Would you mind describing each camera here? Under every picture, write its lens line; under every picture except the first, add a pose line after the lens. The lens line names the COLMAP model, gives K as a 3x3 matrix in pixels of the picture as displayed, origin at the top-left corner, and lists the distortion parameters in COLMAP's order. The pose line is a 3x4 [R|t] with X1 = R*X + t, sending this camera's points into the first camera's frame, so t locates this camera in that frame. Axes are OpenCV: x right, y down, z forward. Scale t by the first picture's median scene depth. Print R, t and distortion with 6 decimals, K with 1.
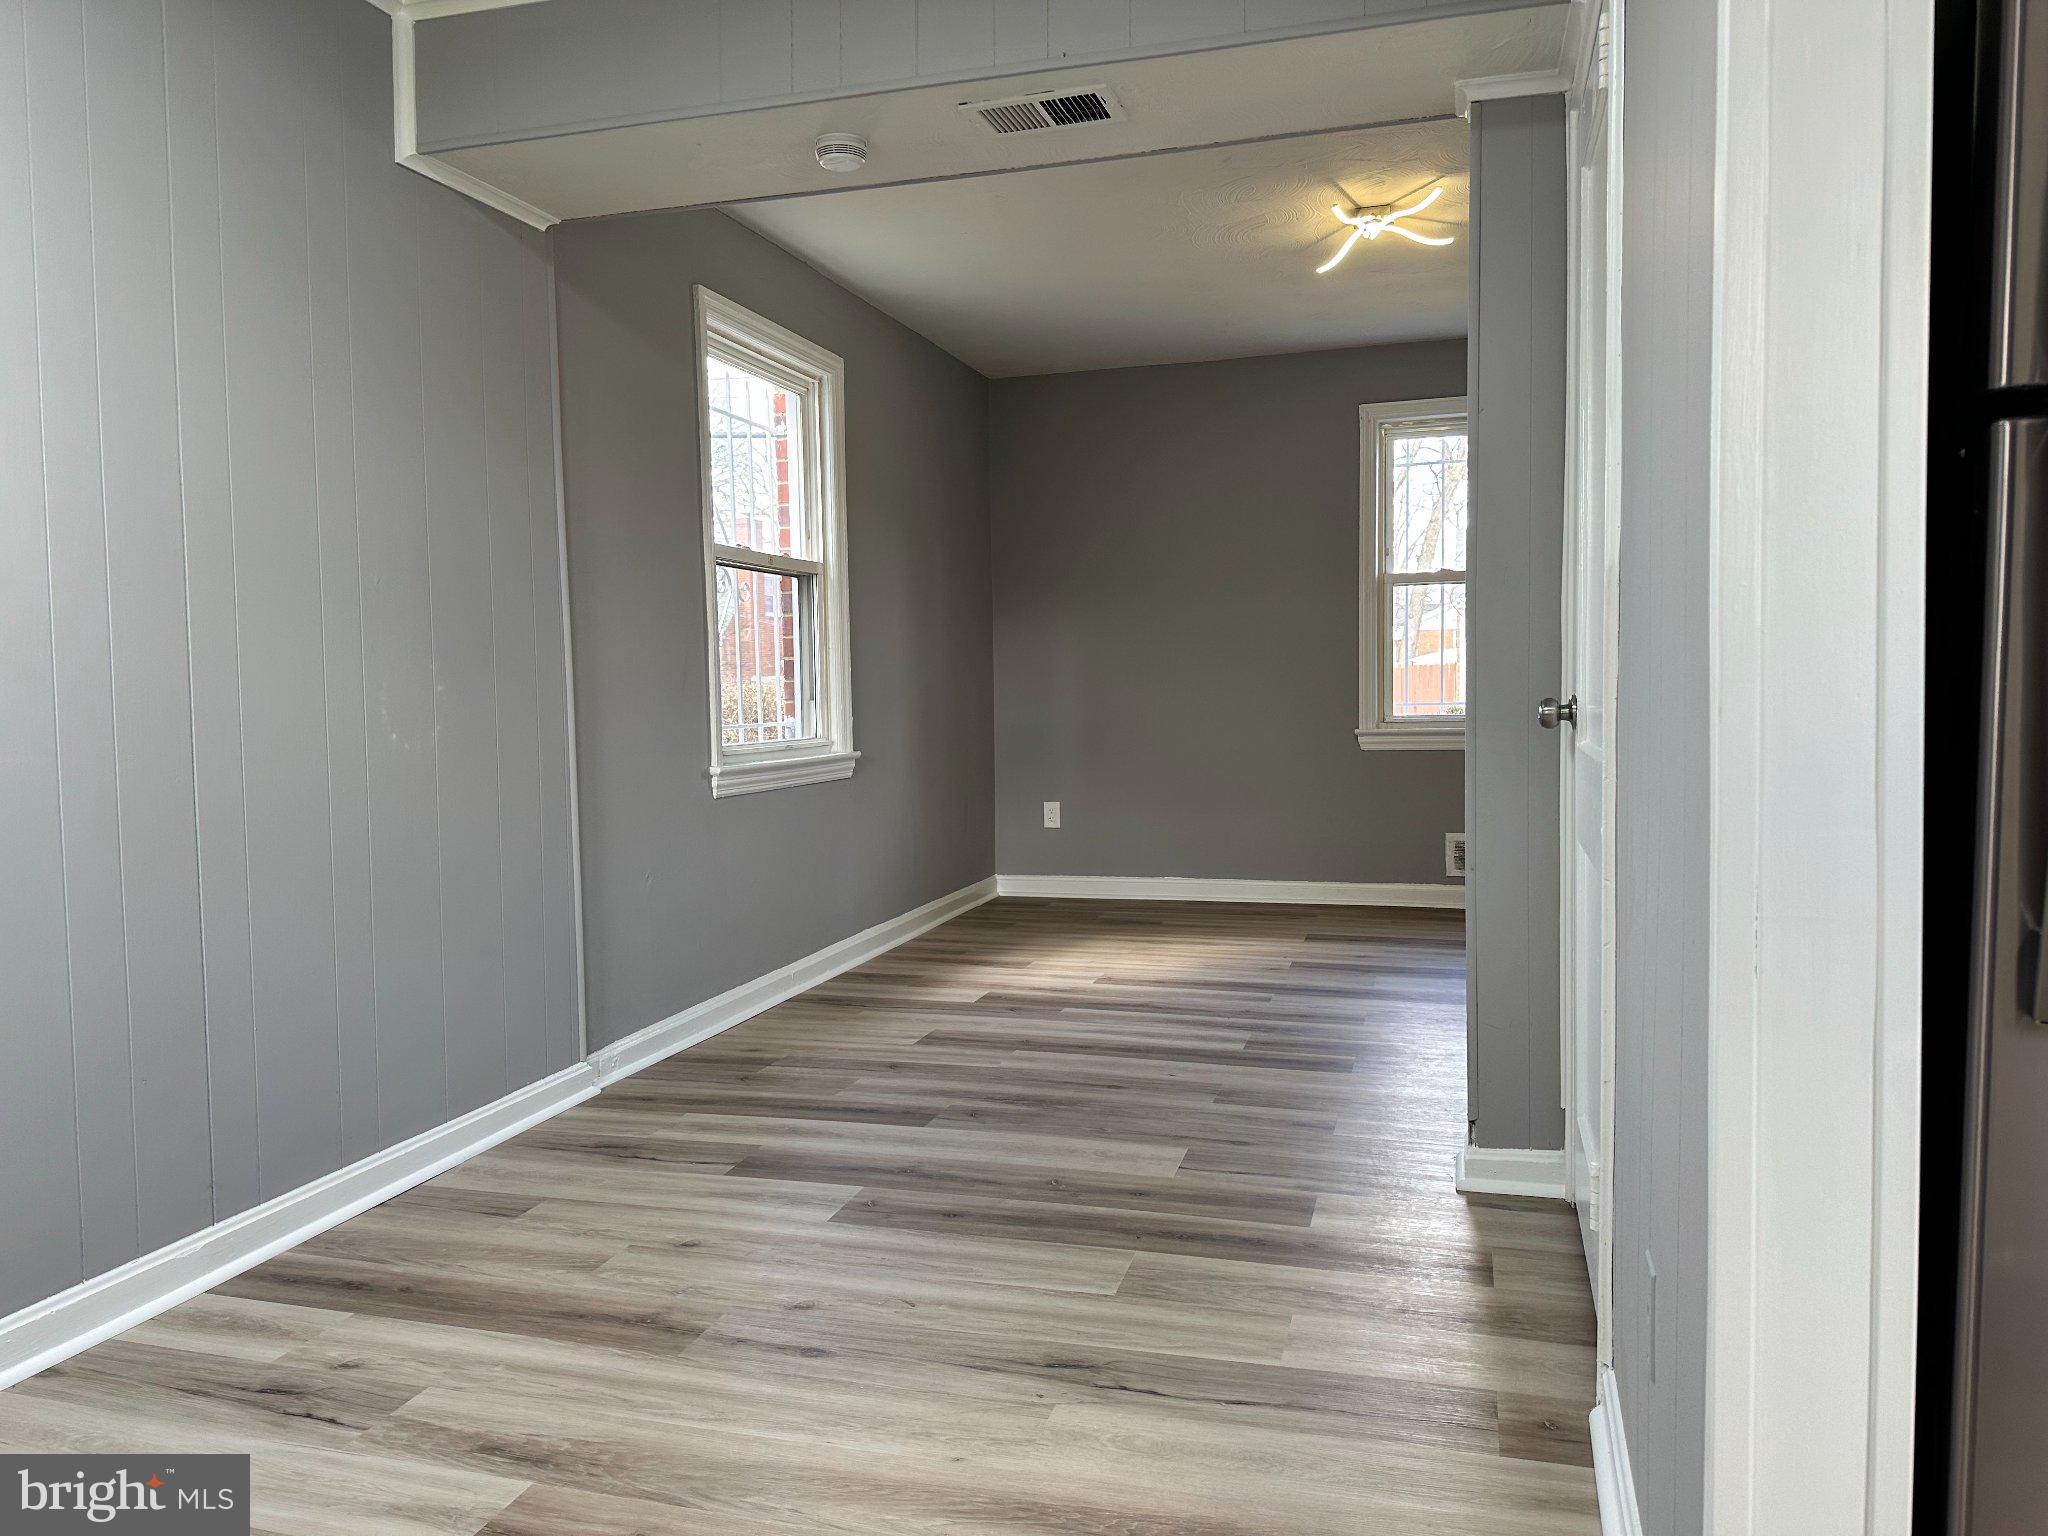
lens RADIAL K [[1417.9, 0, 1025.6], [0, 1417.9, 784.6], [0, 0, 1]] dist [0.102031, -0.164556]
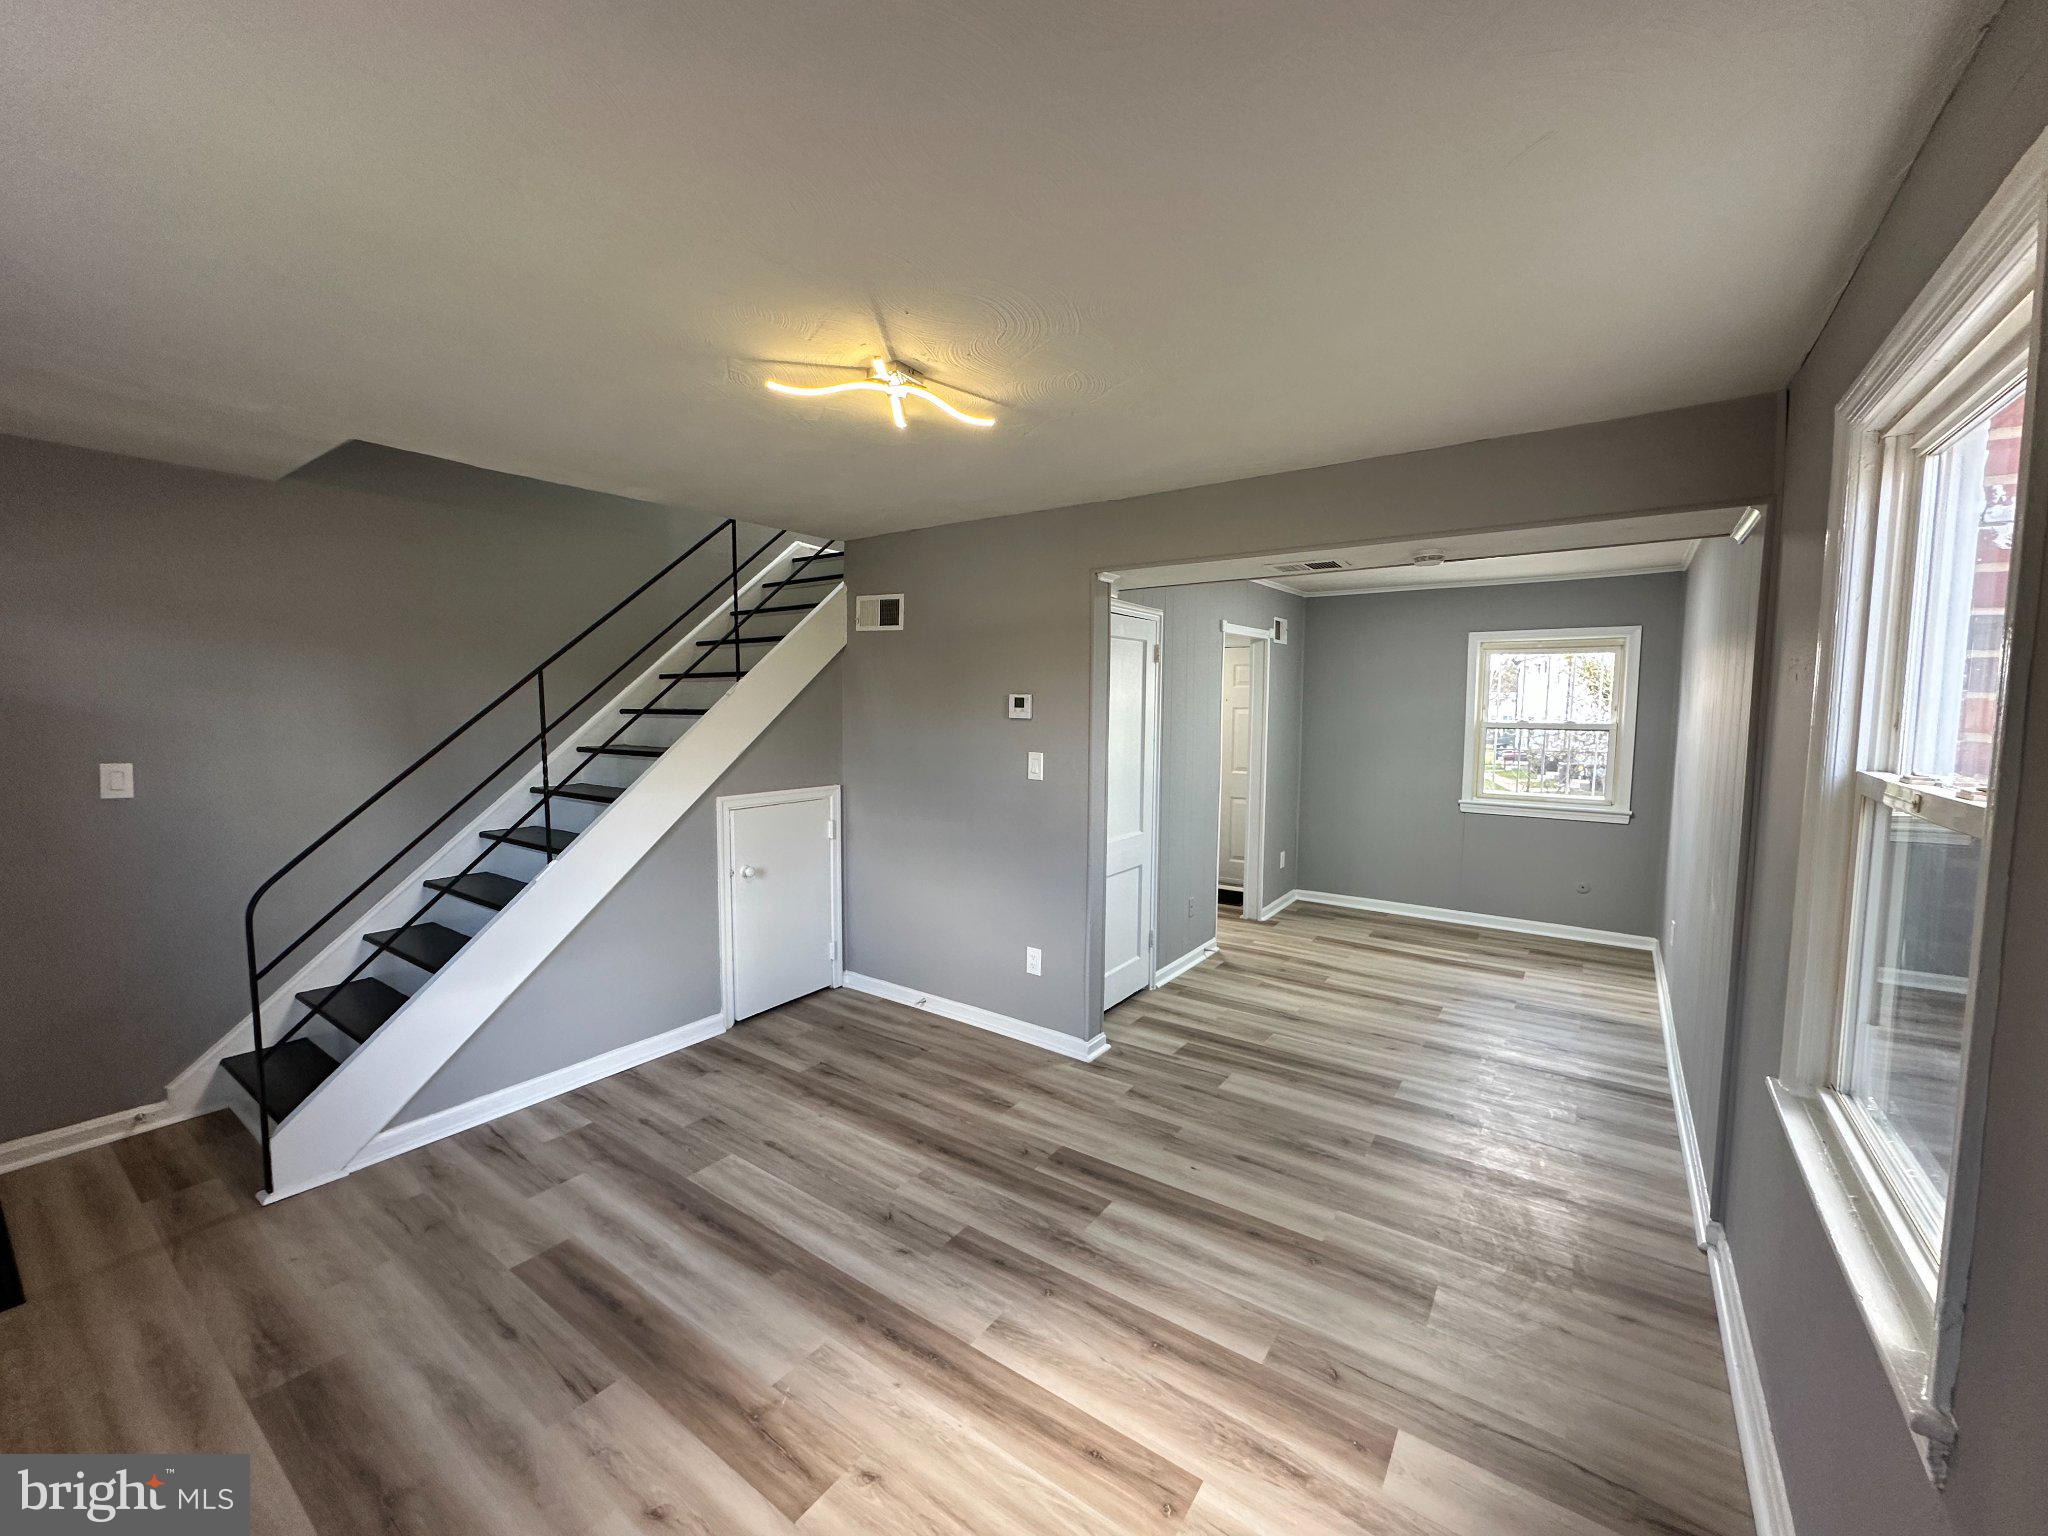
lens RADIAL K [[812.5, 0, 1022.1], [0, 812.5, 768.6], [0, 0, 1]] dist [-0.001122, 0.000167]
pose [[-0.948204, -0.012321, 0.317422, 0.026630], [0.035576, 0.988842, 0.144656, -0.377447], [-0.315662, 0.148456, -0.937186, 2.316409]]
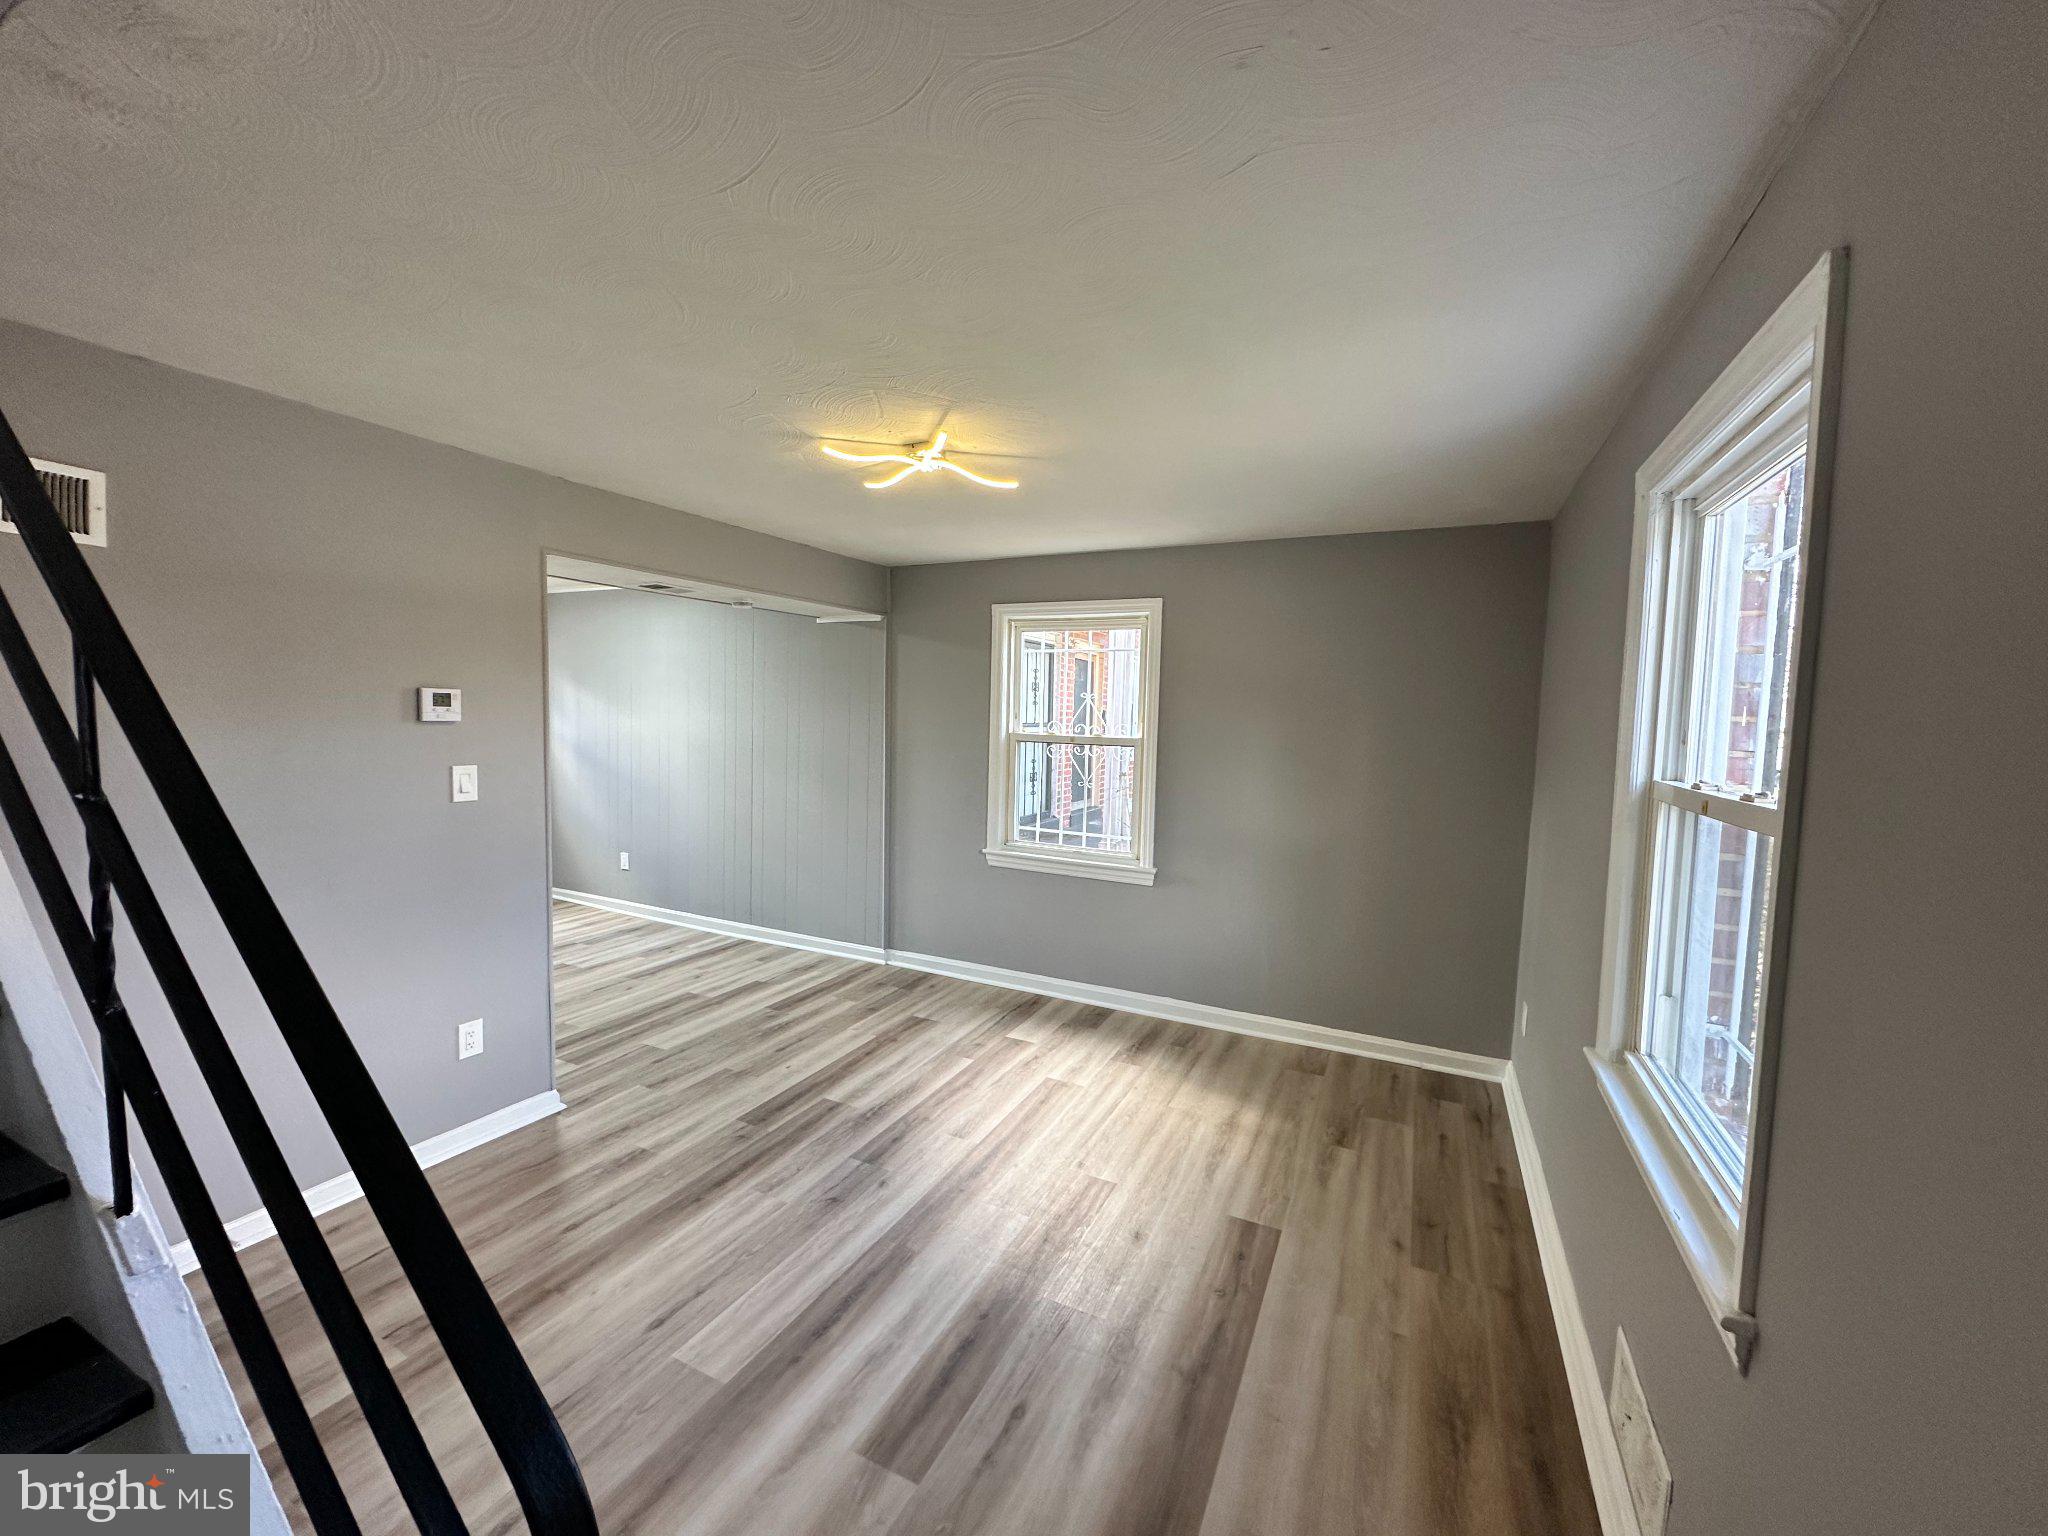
lens RADIAL K [[812.5, 0, 1022.1], [0, 812.5, 768.6], [0, 0, 1]] dist [-0.001122, 0.000167]
pose [[-0.167220, 0.087309, -0.982046, 1.331223], [-0.092180, 0.990324, 0.103741, -0.375509], [0.981601, 0.107872, -0.157554, 1.891966]]
